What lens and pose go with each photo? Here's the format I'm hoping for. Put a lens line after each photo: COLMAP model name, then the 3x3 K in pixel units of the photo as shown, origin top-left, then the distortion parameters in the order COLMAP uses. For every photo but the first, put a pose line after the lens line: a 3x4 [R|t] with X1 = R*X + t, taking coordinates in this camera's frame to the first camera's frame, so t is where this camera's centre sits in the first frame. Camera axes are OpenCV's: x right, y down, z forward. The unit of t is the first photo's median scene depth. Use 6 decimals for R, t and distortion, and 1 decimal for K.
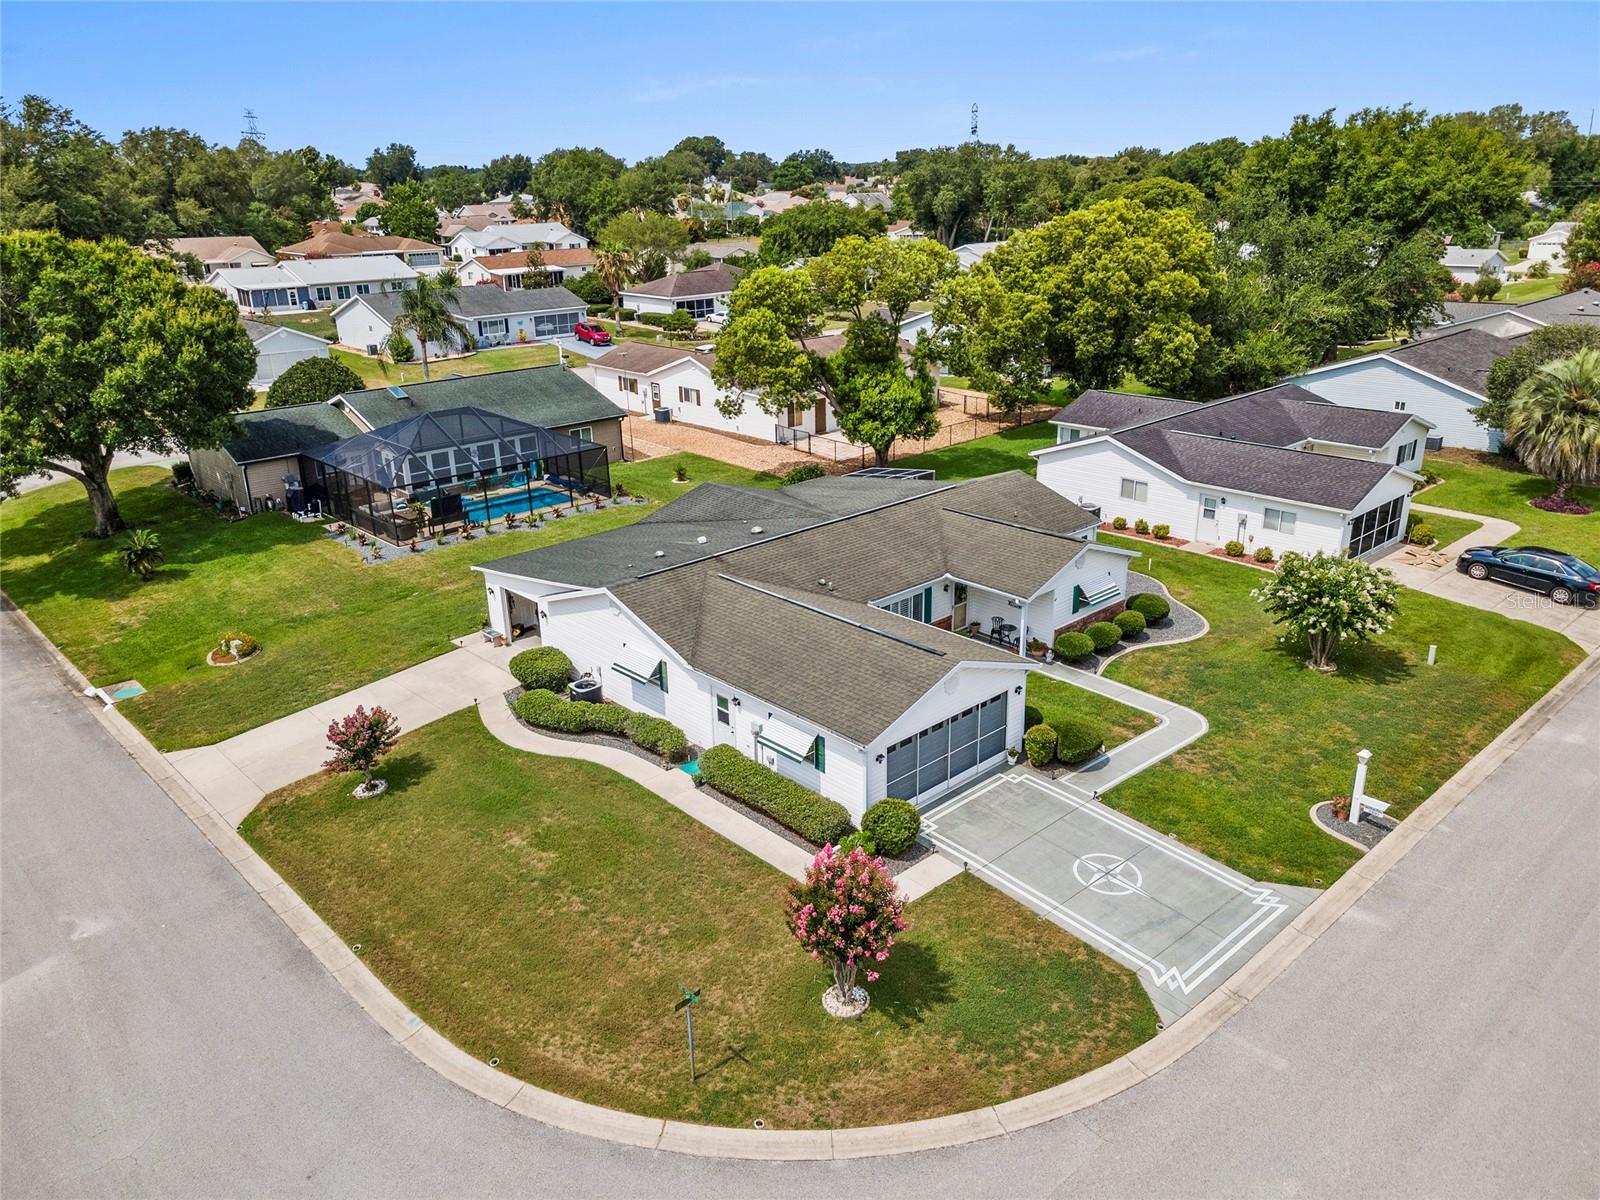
lens RADIAL K [[1162.3, 0, 807.9], [0, 1162.3, 592.8], [0, 0, 1]] dist [0.032673, 0.019512]
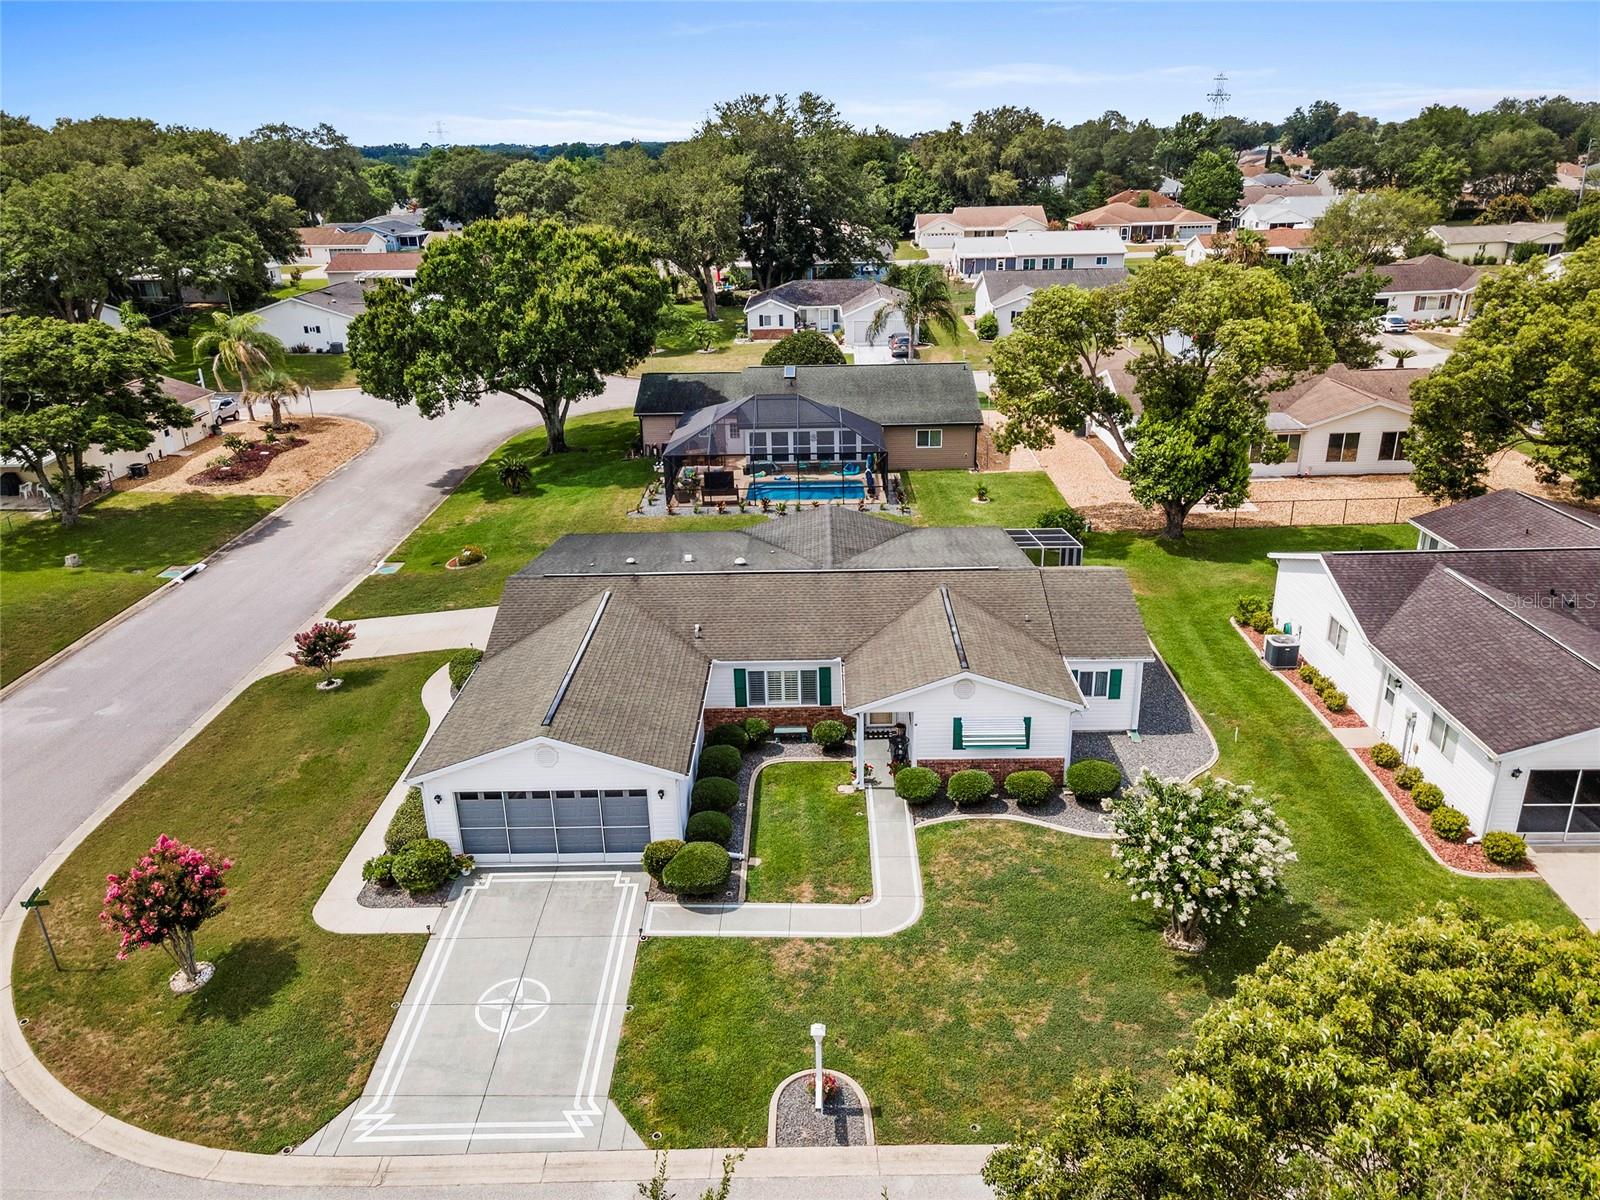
lens RADIAL K [[1162.3, 0, 814.4], [0, 1162.3, 599.6], [0, 0, 1]] dist [0.032673, 0.019512]
pose [[0.725983, 0.254080, -0.639055, 0.702288], [-0.229251, 0.965509, 0.123438, -0.175306], [0.648376, 0.056890, 0.759191, 0.330736]]
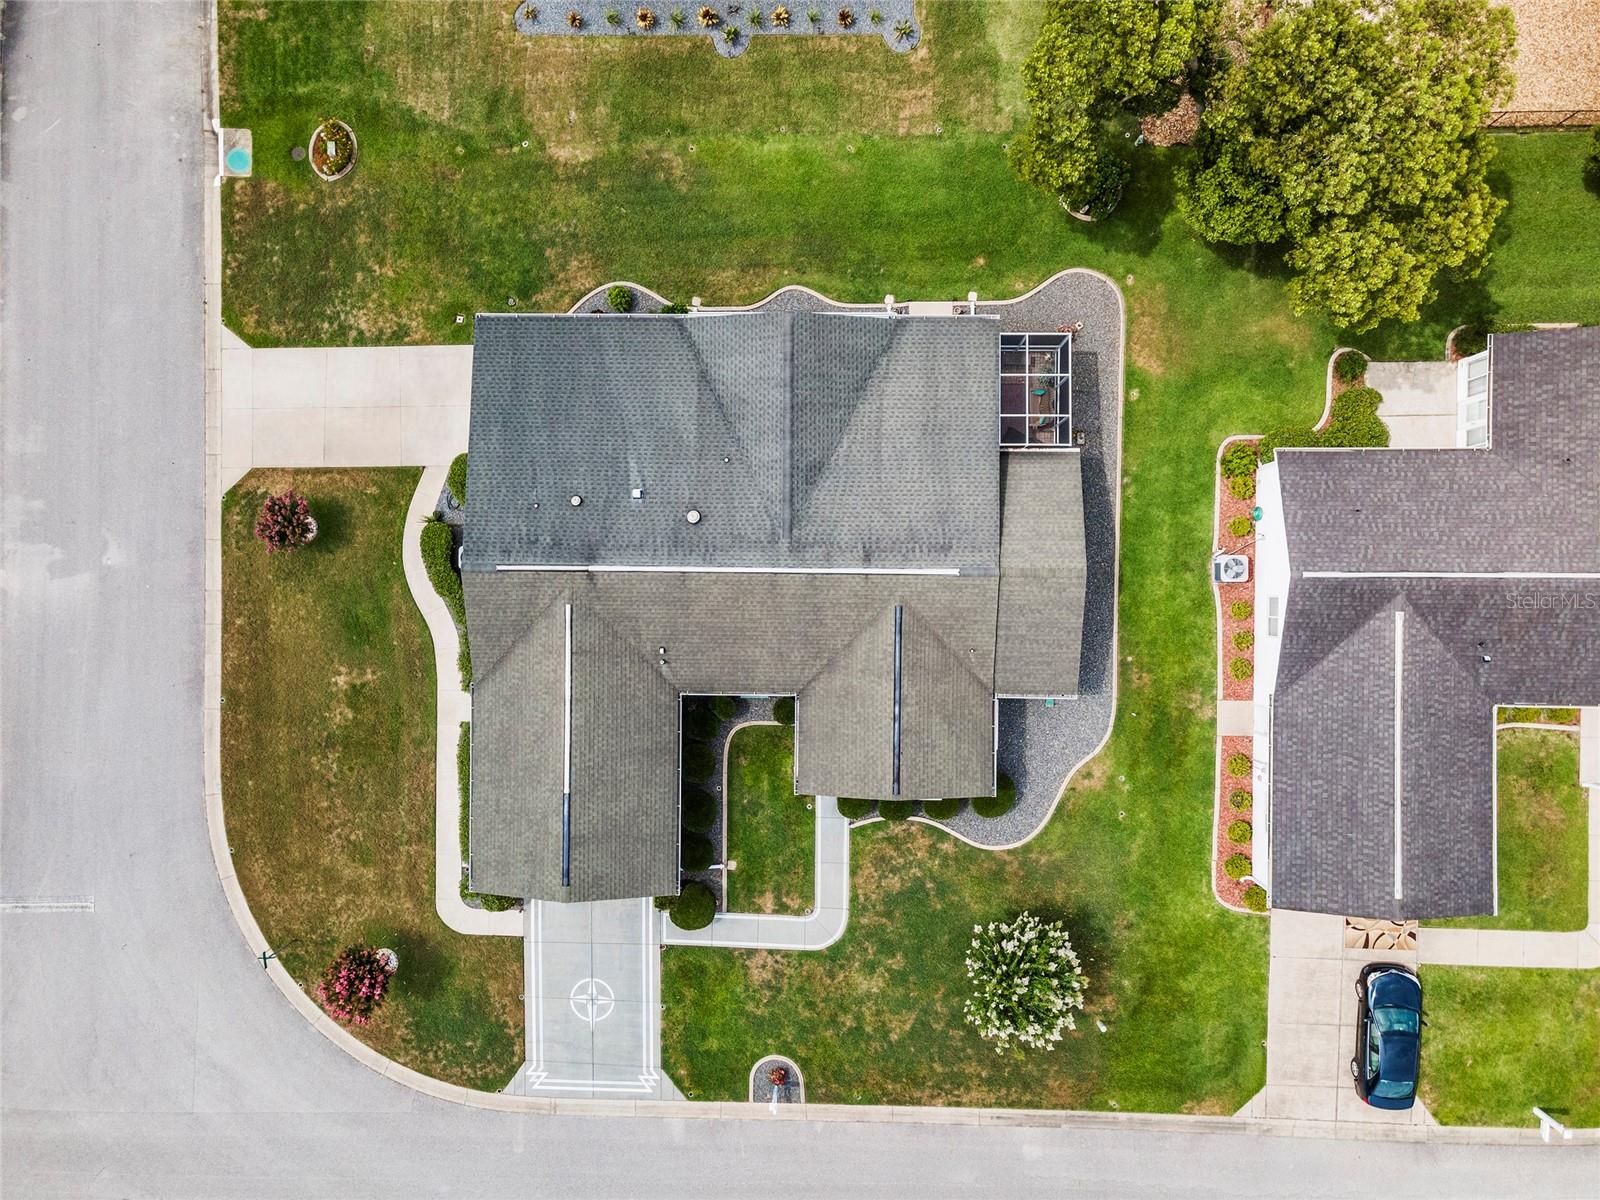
lens RADIAL K [[1162.3, 0, 808.1], [0, 1162.3, 600.5], [0, 0, 1]] dist [0.032673, 0.019512]
pose [[0.722081, 0.691804, 0.002474, 0.072528], [-0.221666, 0.227977, 0.948099, -1.038668], [0.655334, -0.685153, 0.317967, 0.795083]]
